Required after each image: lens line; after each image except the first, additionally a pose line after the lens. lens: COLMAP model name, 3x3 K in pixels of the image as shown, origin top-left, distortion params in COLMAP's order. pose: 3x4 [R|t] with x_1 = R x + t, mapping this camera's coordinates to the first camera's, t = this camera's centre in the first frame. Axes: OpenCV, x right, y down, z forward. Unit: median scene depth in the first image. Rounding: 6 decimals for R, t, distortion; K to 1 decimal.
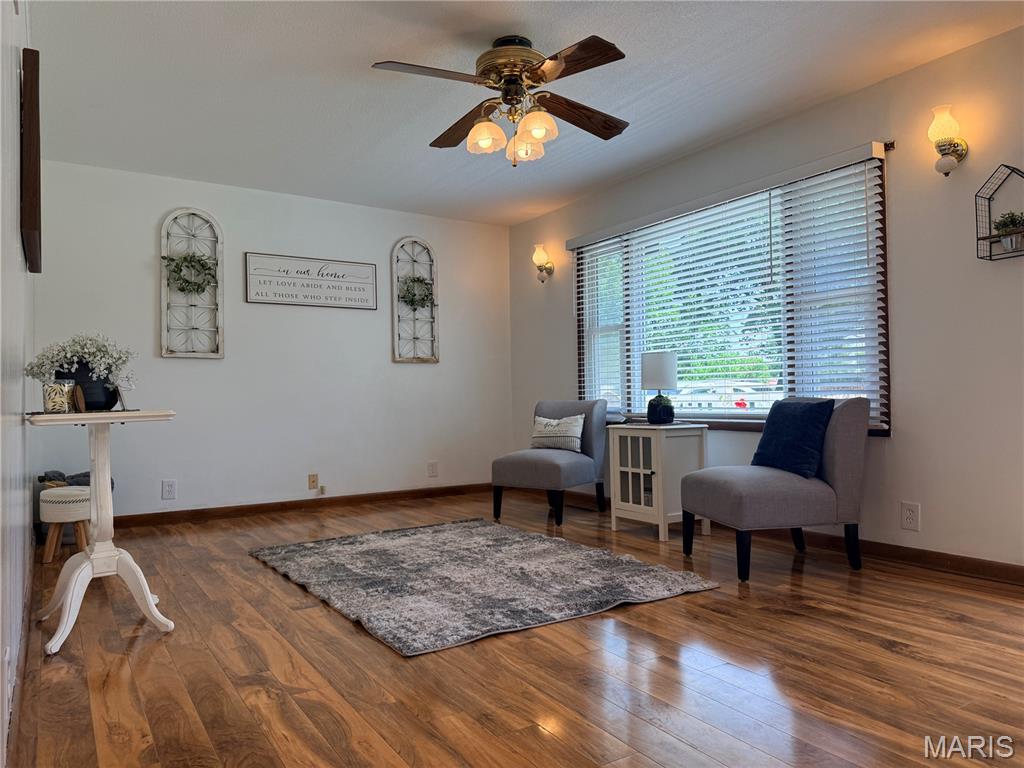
lens RADIAL K [[728.2, 0, 512.5], [0, 728.2, 386.5], [0, 0, 1]] dist [0.053090, -0.060979]
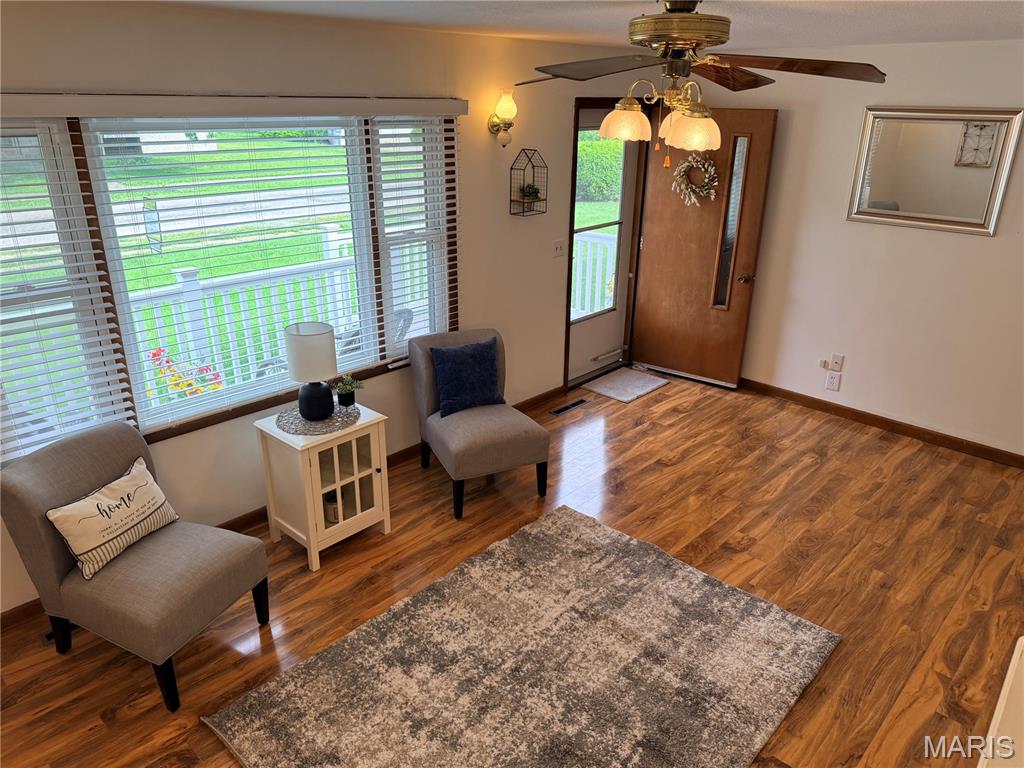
lens RADIAL K [[728.2, 0, 513.5], [0, 728.2, 380.9], [0, 0, 1]] dist [0.053090, -0.060979]
pose [[-0.249538, -0.336656, 0.907961, -0.898819], [-0.025841, 0.939604, 0.341287, -0.420848], [-0.968020, 0.061701, -0.243167, 1.629642]]
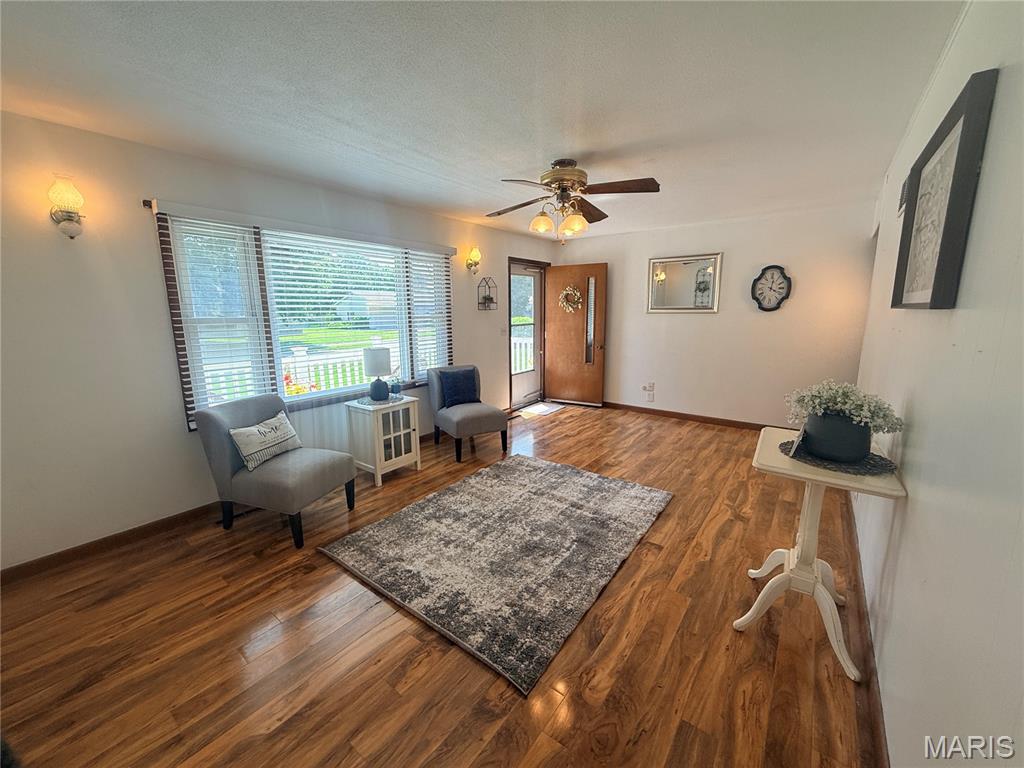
lens RADIAL K [[408.0, 0, 509.8], [0, 408.0, 380.1], [0, 0, 1]] dist [0.003026, 0.000246]
pose [[-0.350087, -0.139179, 0.926320, -0.997357], [-0.001124, 0.988962, 0.148166, -0.167572], [-0.936717, 0.050830, -0.346379, 1.714176]]
